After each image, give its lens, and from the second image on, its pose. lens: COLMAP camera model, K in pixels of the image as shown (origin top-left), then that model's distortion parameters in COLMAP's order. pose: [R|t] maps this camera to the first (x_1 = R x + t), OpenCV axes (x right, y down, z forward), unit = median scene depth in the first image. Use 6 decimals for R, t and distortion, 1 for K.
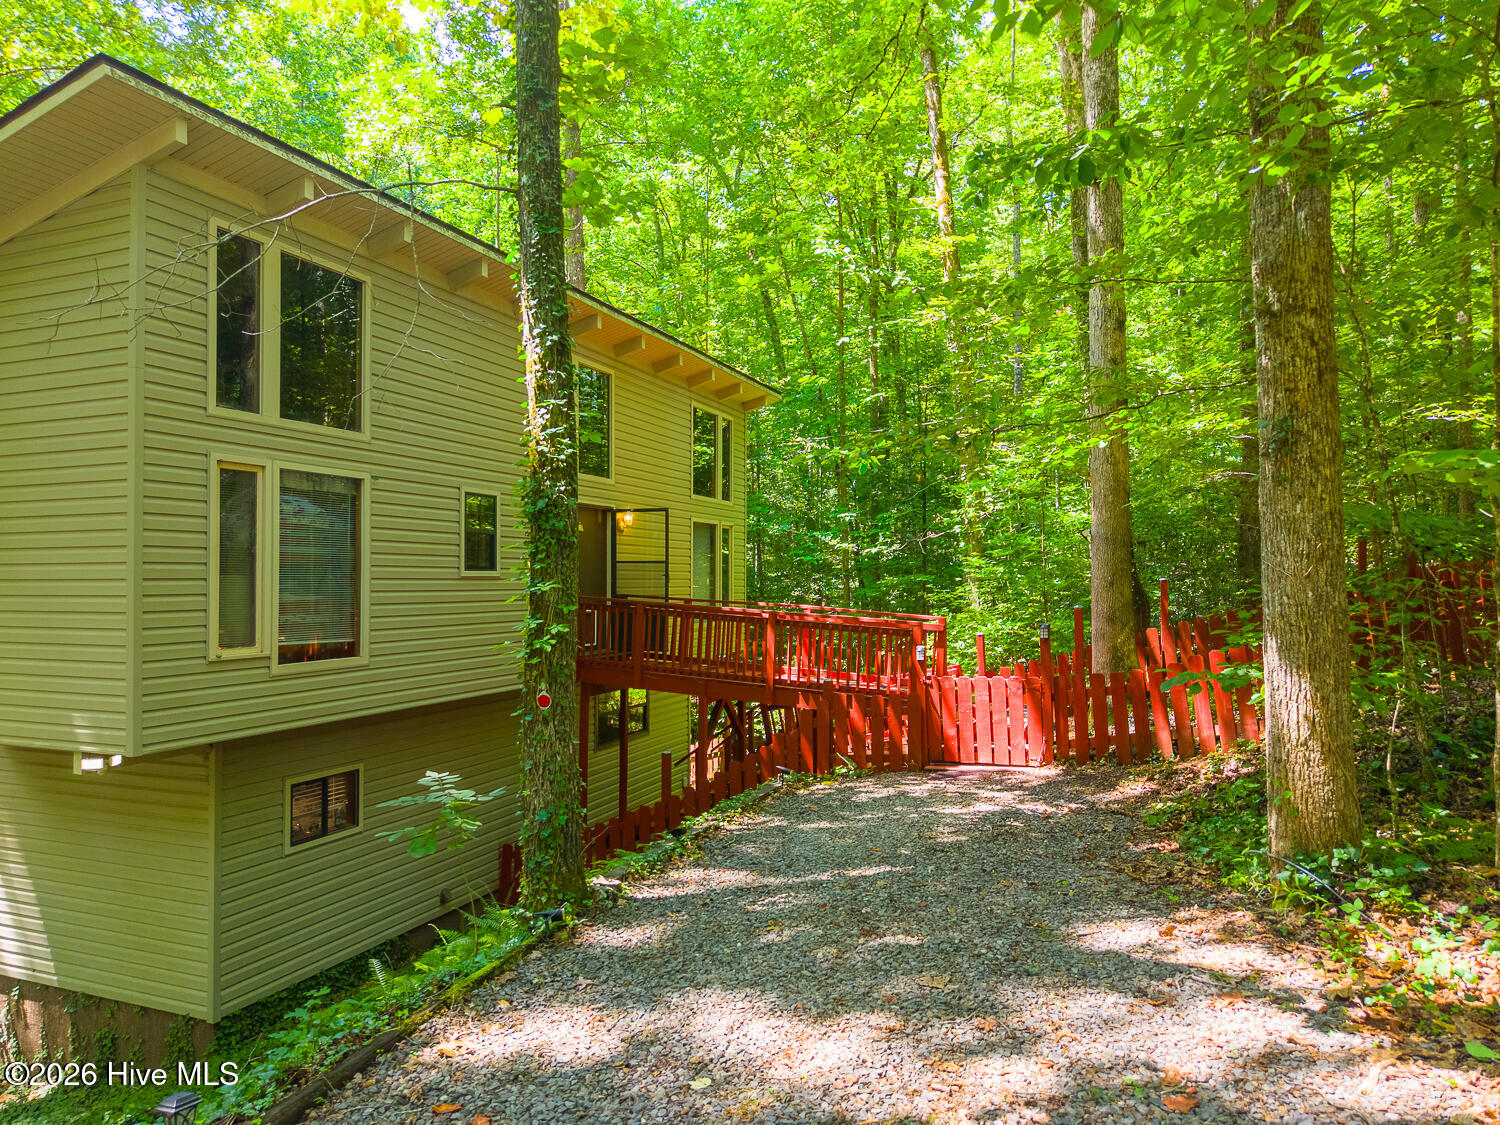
lens RADIAL K [[997.0, 0, 750.0], [0, 997.0, 562.5], [0, 0, 1]] dist [0.037948, -0.037068]
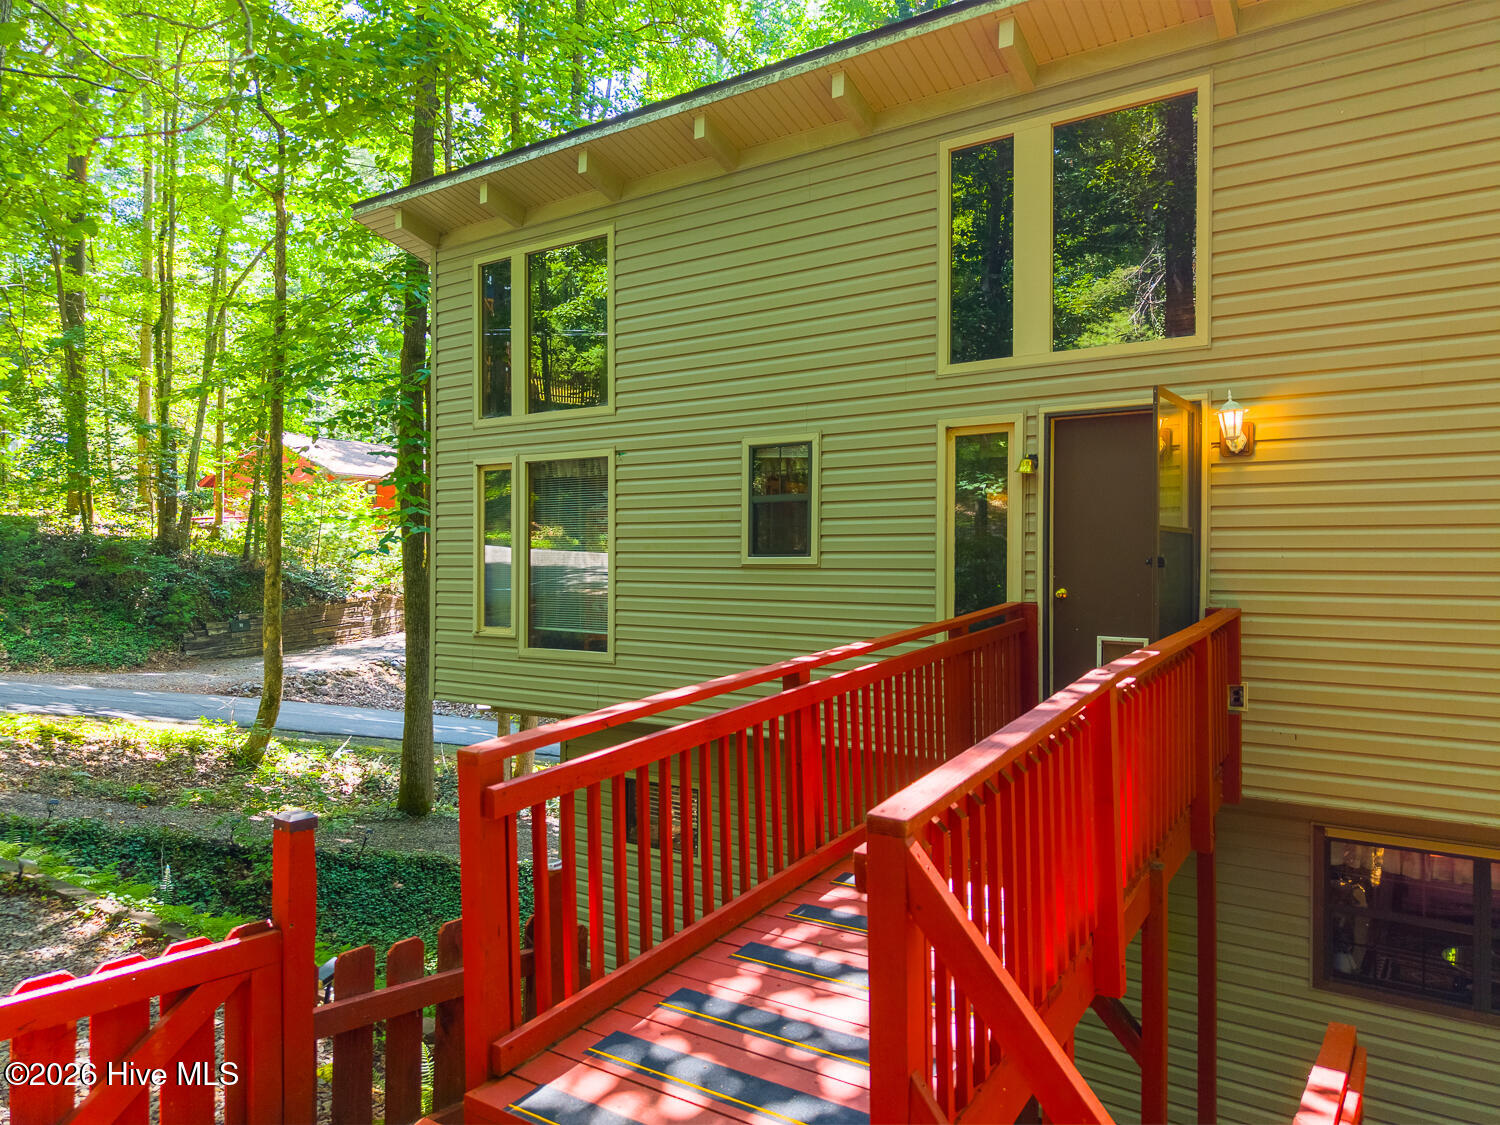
lens RADIAL K [[997.0, 0, 750.0], [0, 997.0, 562.5], [0, 0, 1]] dist [0.037948, -0.037068]
pose [[-0.199564, 0.016881, -0.979739, 0.467319], [0.027738, 0.999548, 0.011572, 0.005067], [0.979492, -0.024867, -0.199942, 1.291379]]
